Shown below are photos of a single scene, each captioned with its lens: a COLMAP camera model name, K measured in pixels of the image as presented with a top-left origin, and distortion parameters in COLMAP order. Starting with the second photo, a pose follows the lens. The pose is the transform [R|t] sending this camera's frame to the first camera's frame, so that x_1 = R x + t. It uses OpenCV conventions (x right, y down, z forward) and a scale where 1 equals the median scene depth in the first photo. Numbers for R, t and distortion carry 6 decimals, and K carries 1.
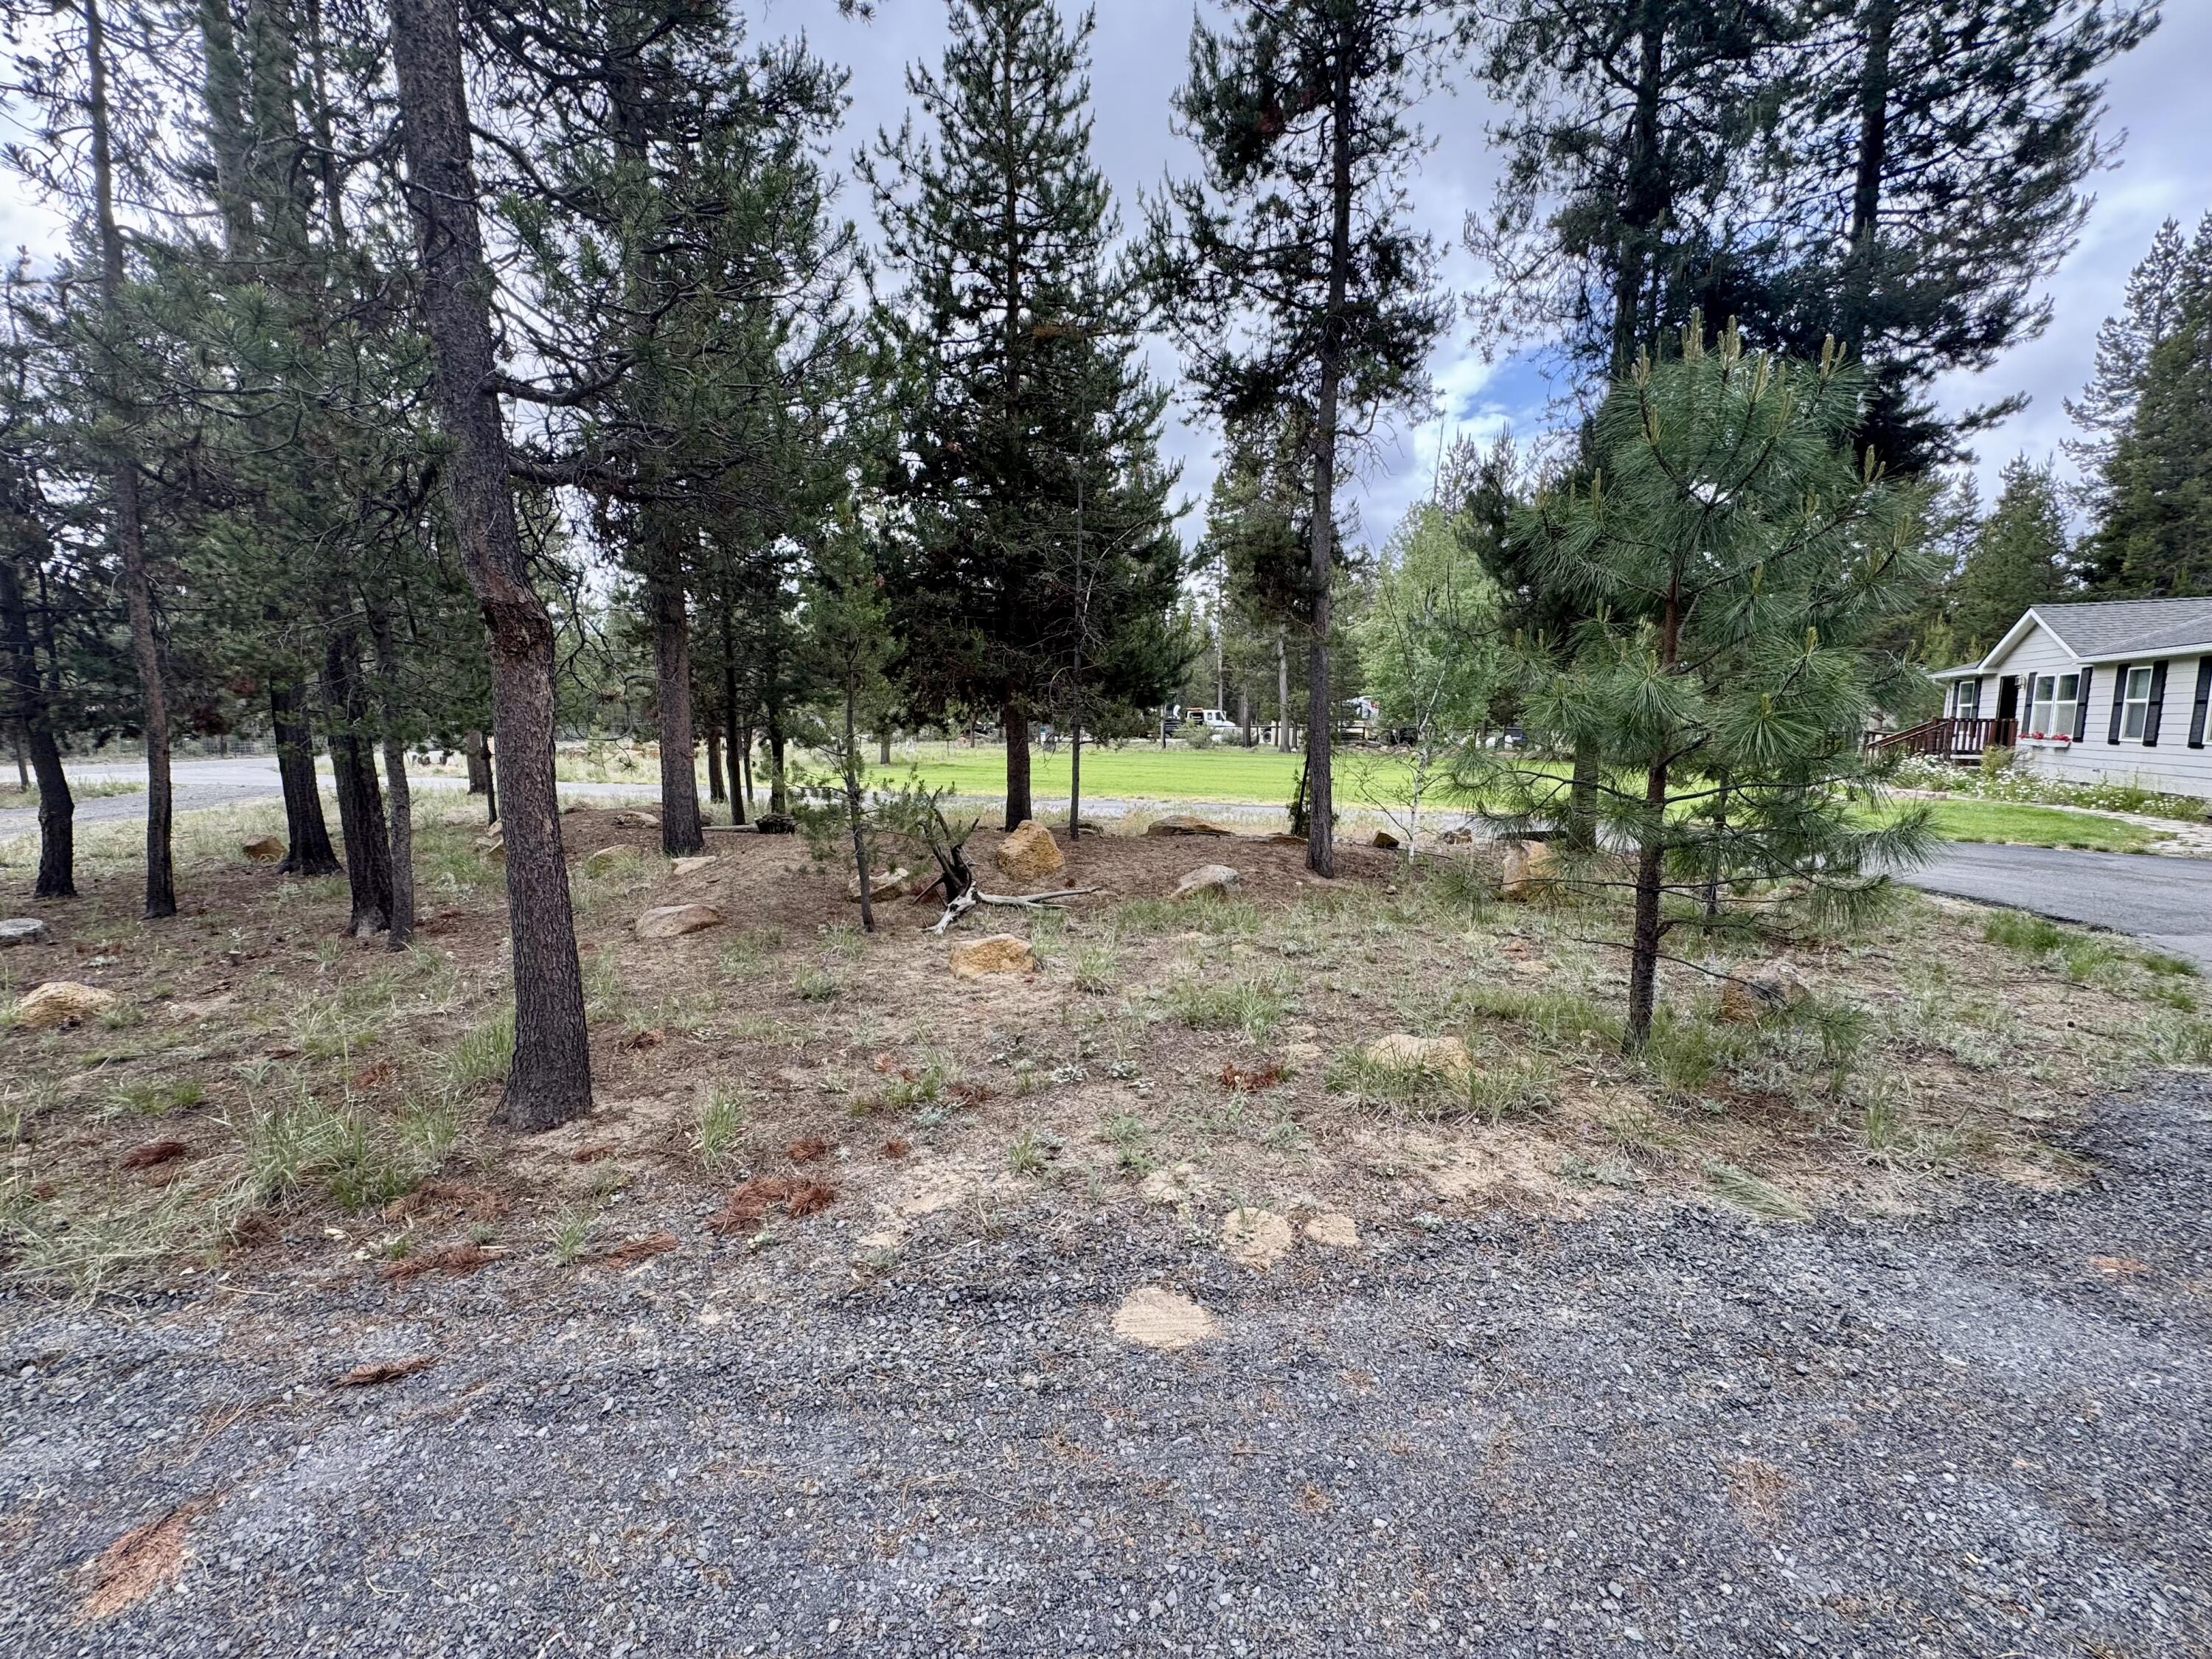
lens RADIAL K [[880.9, 0, 1104.8], [0, 880.9, 825.1], [0, 0, 1]] dist [0.000316, -0.001063]
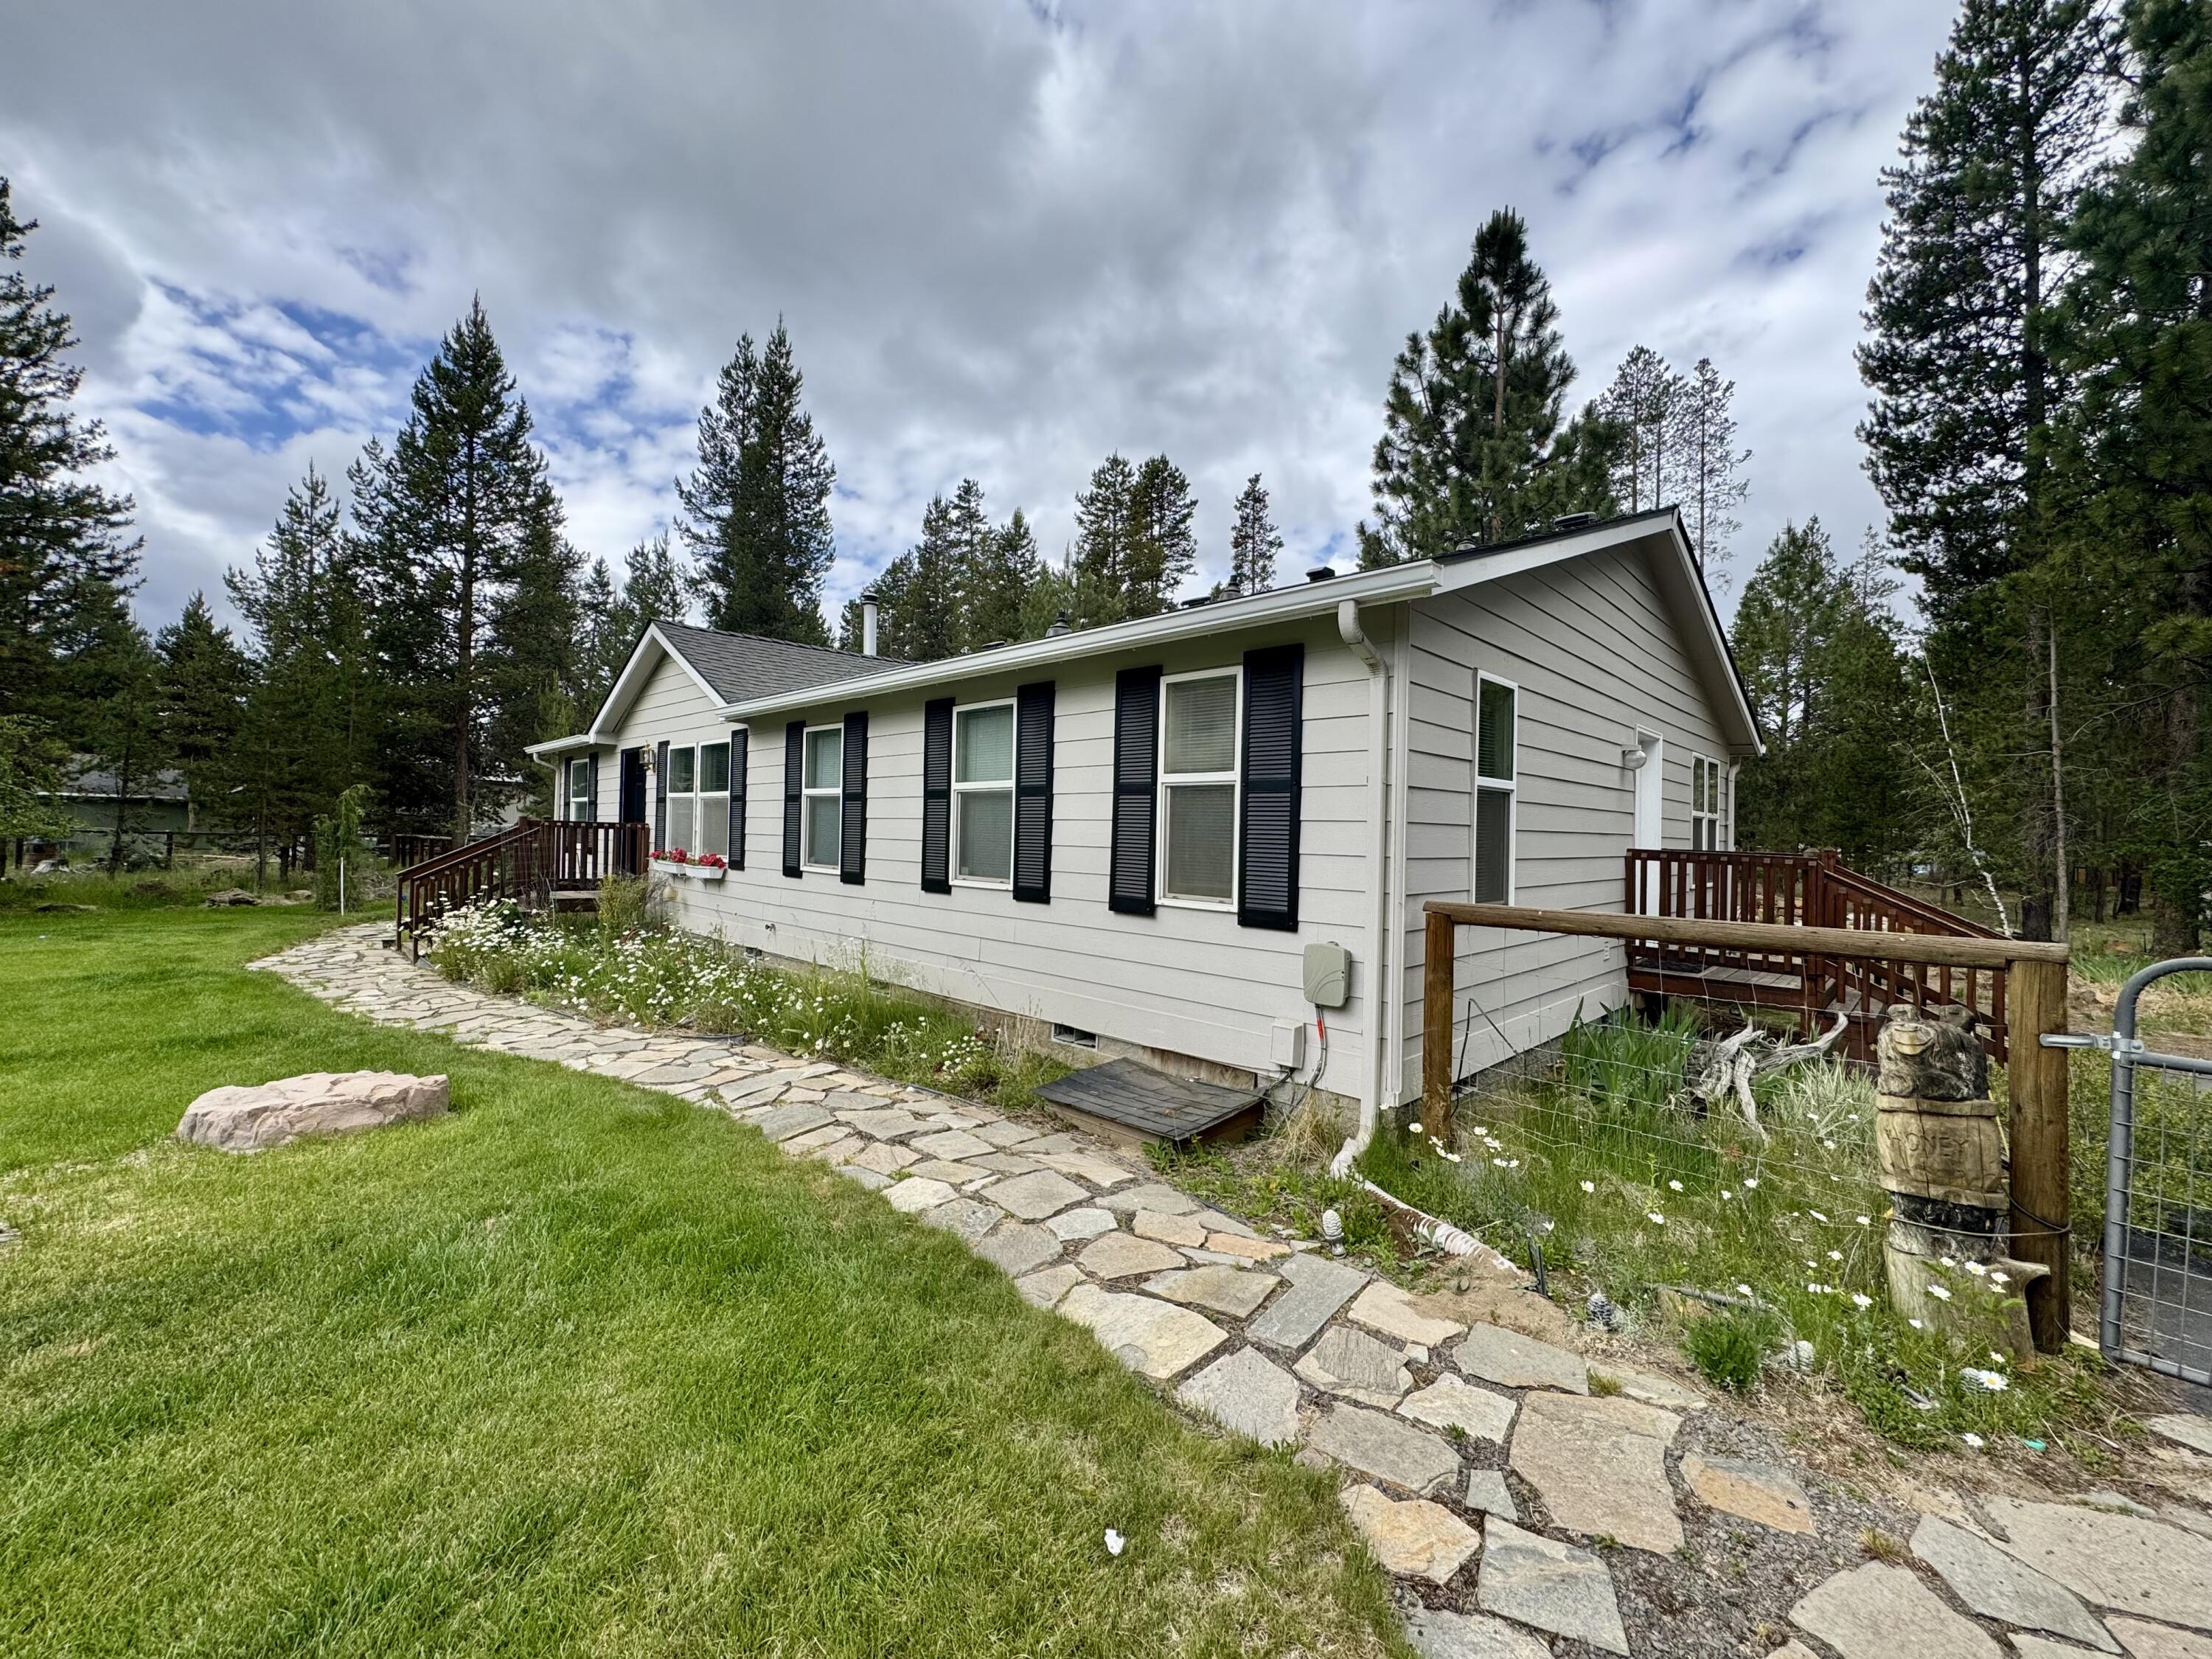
lens RADIAL K [[880.9, 0, 1104.8], [0, 880.9, 825.1], [0, 0, 1]] dist [0.000316, -0.001063]
pose [[0.301878, 0.018054, 0.953176, 0.585225], [0.091149, 0.994694, -0.047708, -0.066103], [-0.948979, 0.101283, 0.298630, 0.551702]]
